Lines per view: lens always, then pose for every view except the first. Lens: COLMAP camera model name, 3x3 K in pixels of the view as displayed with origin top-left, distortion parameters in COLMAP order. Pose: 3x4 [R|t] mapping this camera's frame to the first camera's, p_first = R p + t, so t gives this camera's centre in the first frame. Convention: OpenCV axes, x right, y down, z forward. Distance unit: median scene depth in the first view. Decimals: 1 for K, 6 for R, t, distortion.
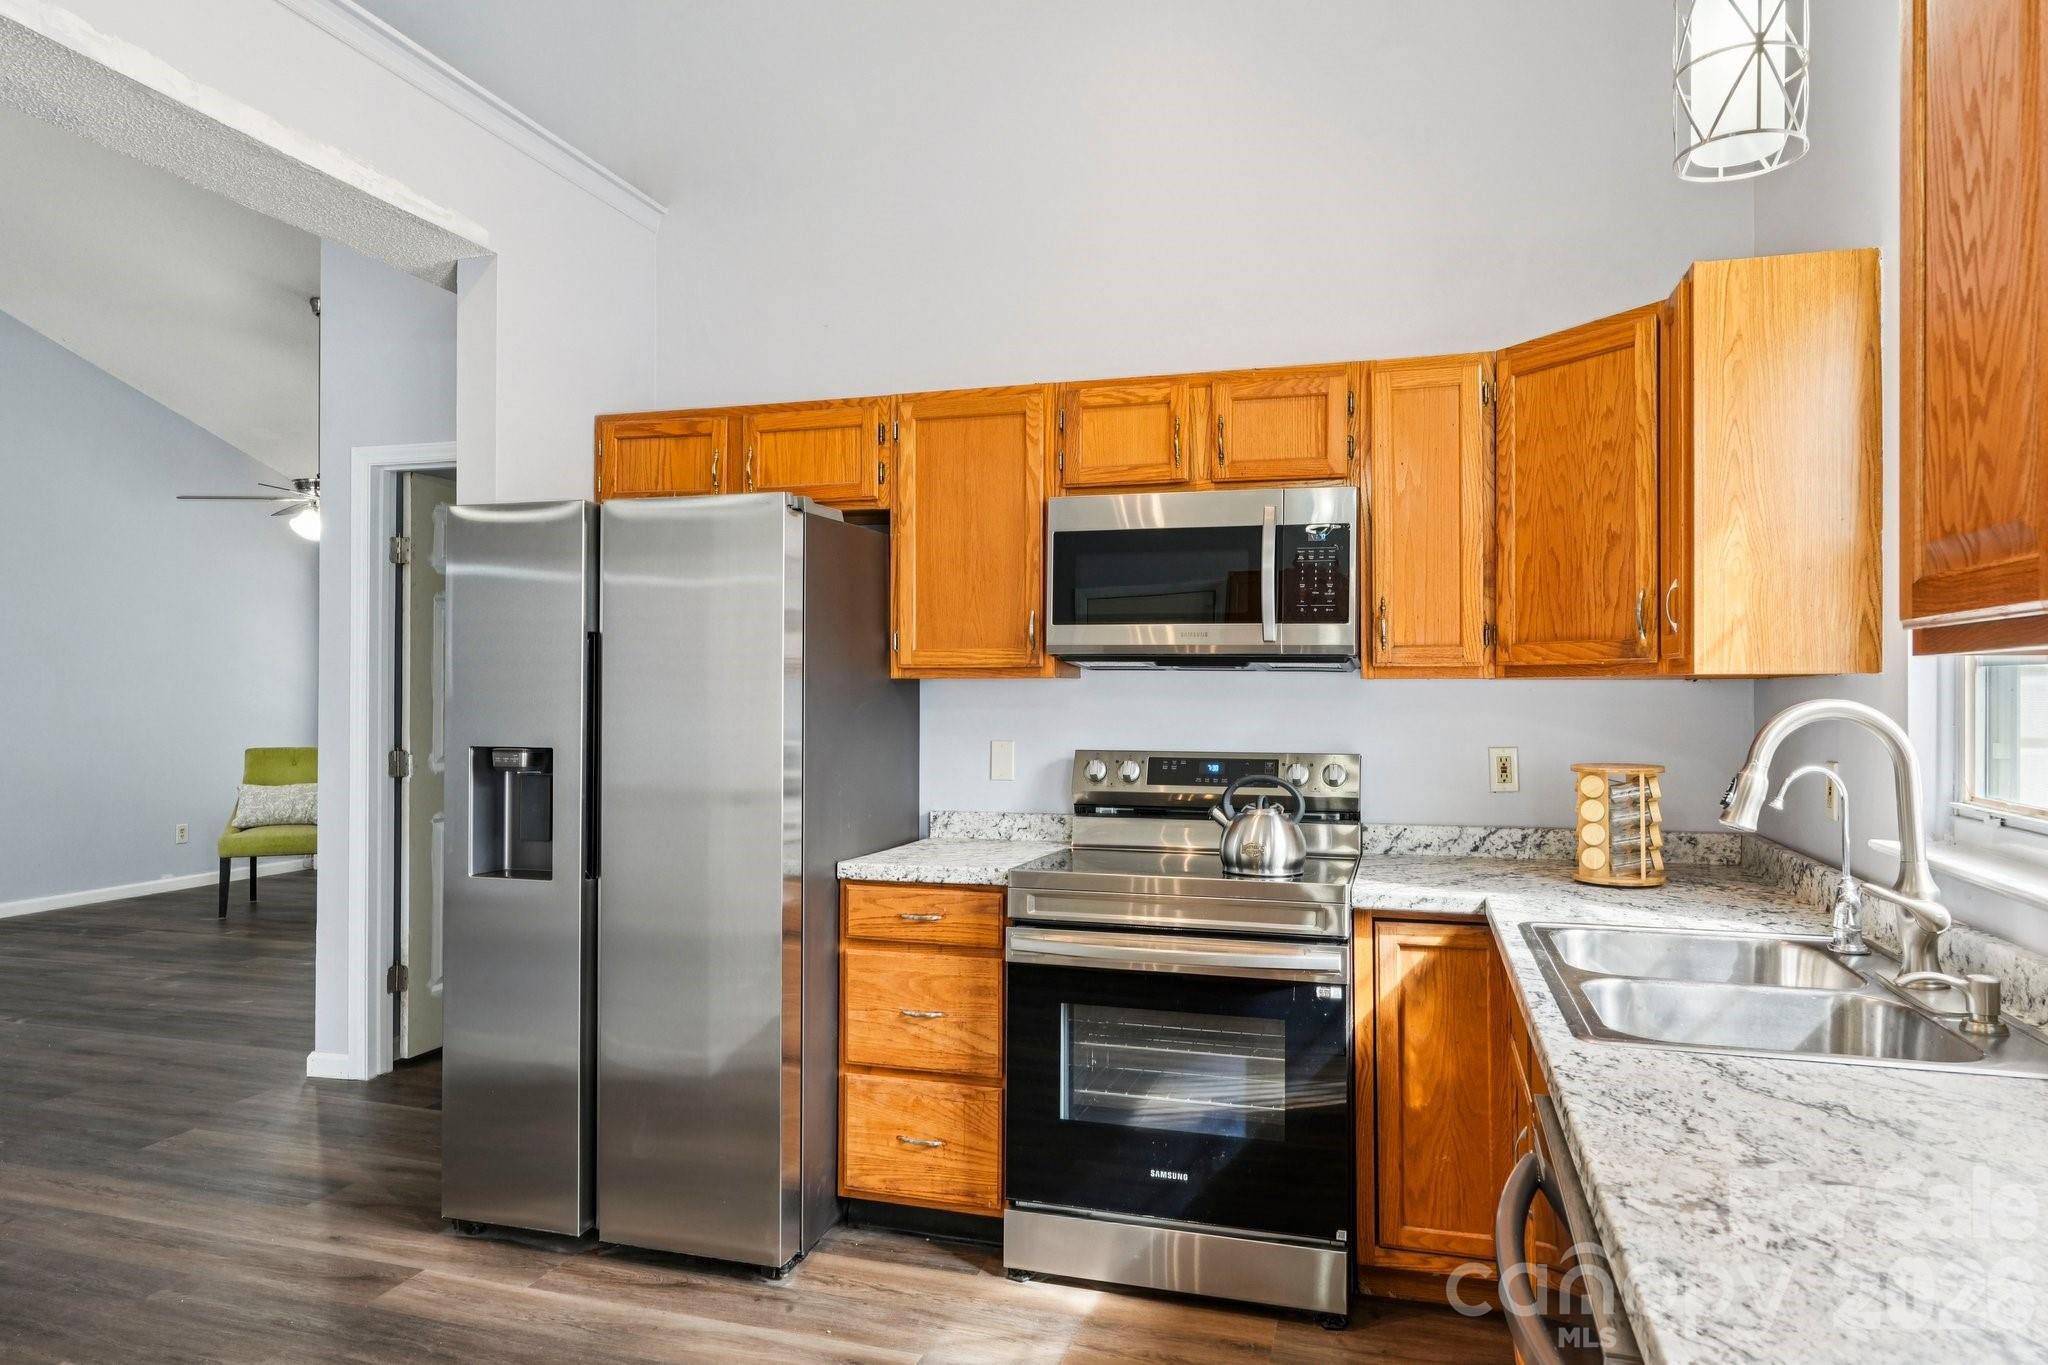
lens RADIAL K [[1259.2, 0, 1024.0], [0, 1259.2, 682.5], [0, 0, 1]] dist [0.001107, 0.000886]
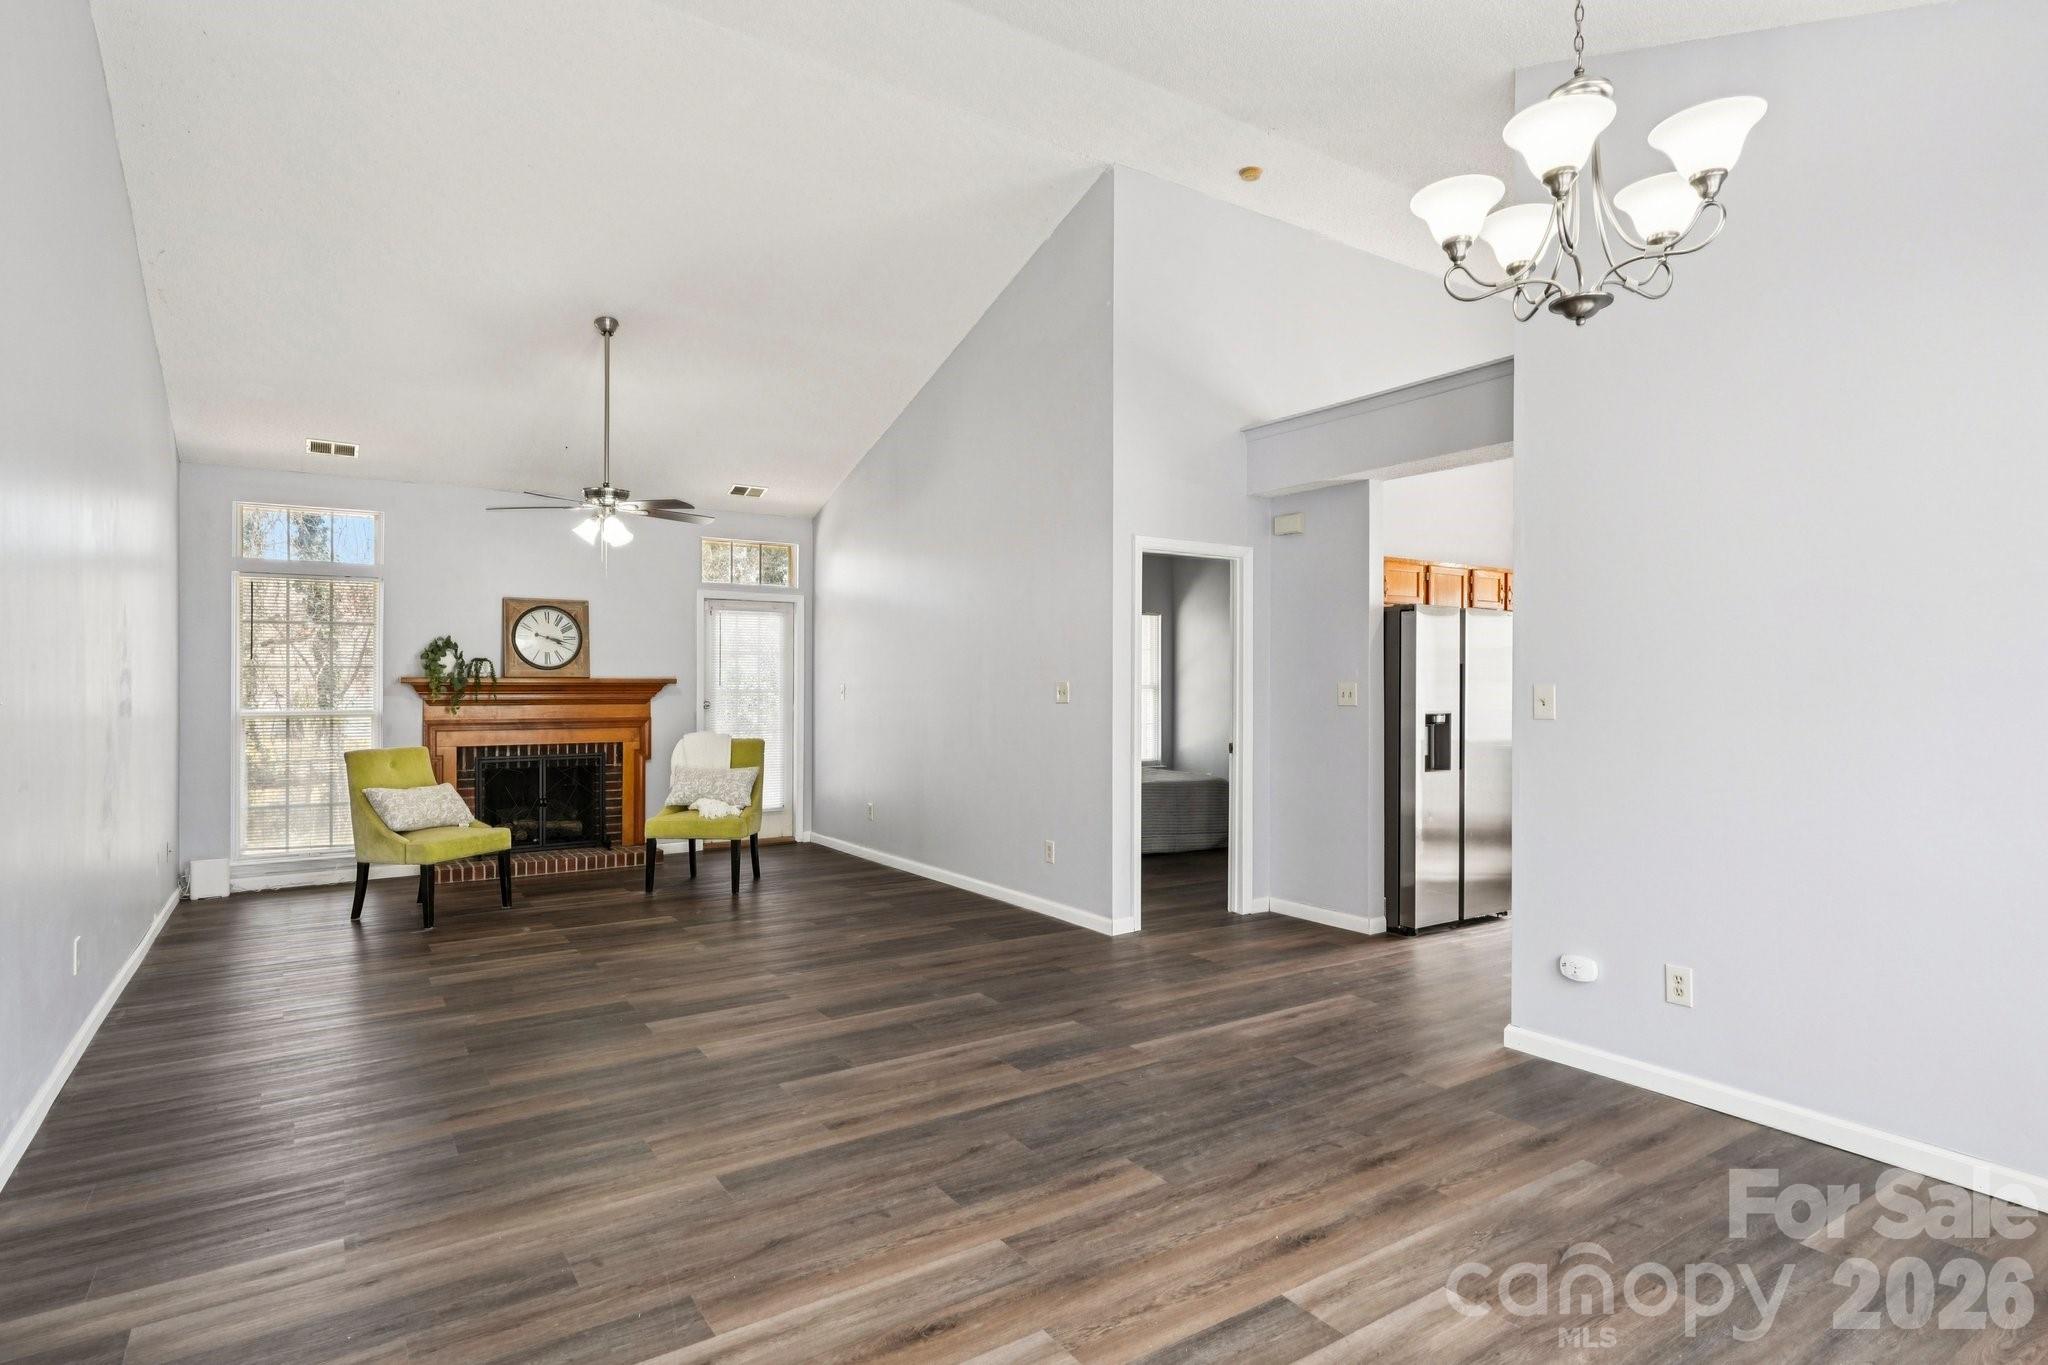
lens RADIAL K [[1067.1, 0, 1022.0], [0, 1067.1, 682.7], [0, 0, 1]] dist [-0.001047, 0.000173]
pose [[0.641719, -0.000720, 0.766939, -2.392614], [-0.004845, 0.999976, 0.004993, -0.010472], [-0.766924, -0.006920, 0.641700, 0.346787]]
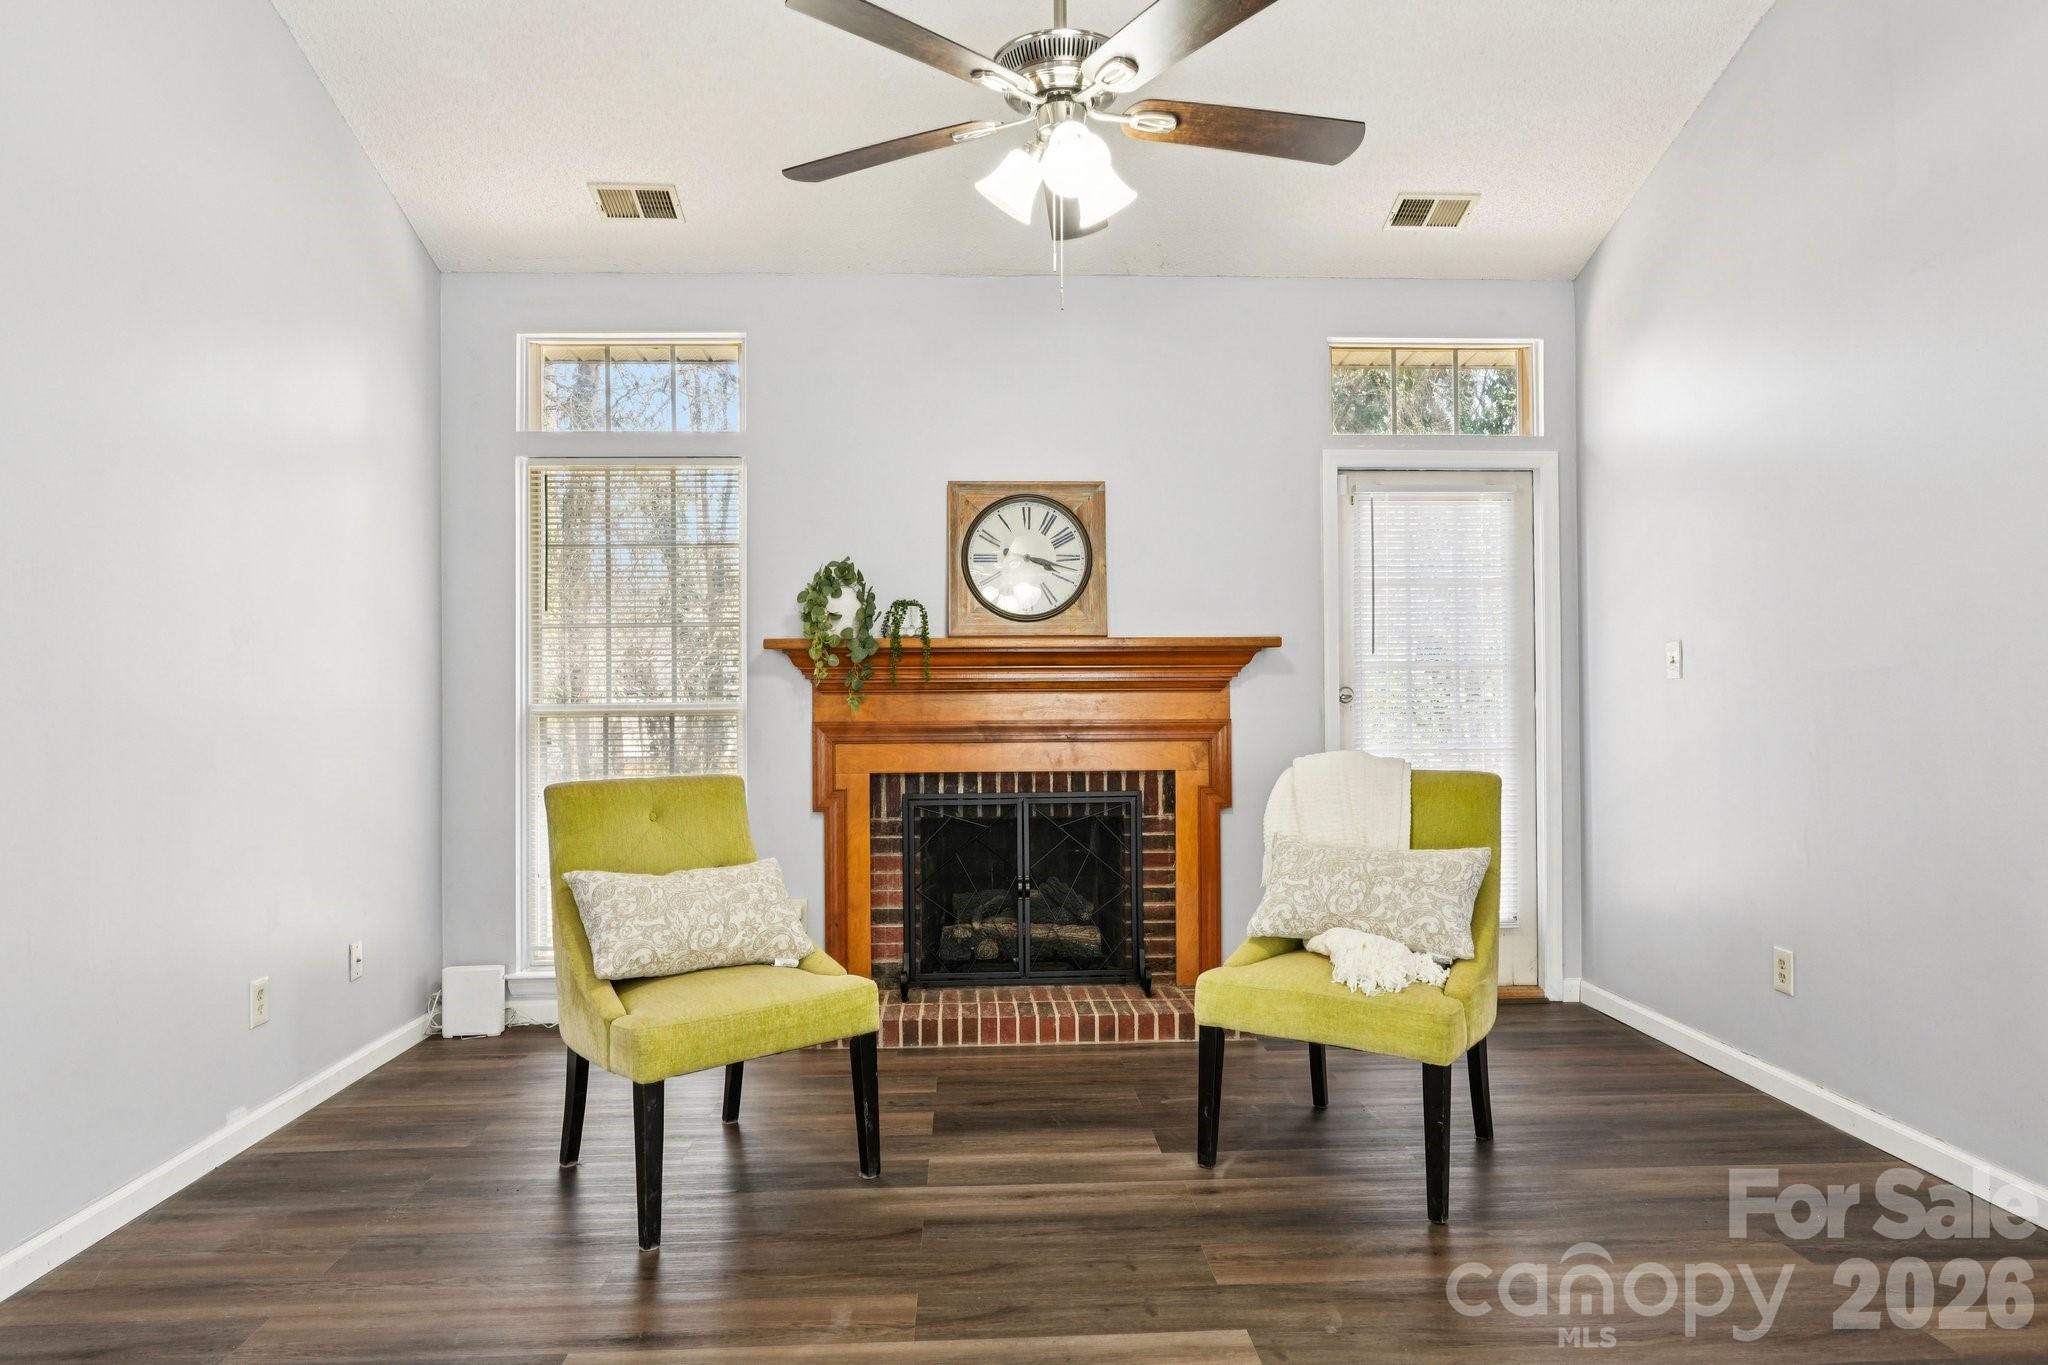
lens RADIAL K [[1229.7, 0, 1024.0], [0, 1229.7, 682.5], [0, 0, 1]] dist [0.004551, 0.000401]
pose [[0.944130, -0.004962, 0.329537, -1.612689], [0.007352, 0.999955, -0.006004, 0.061014], [-0.329492, 0.008091, 0.944124, 1.533465]]
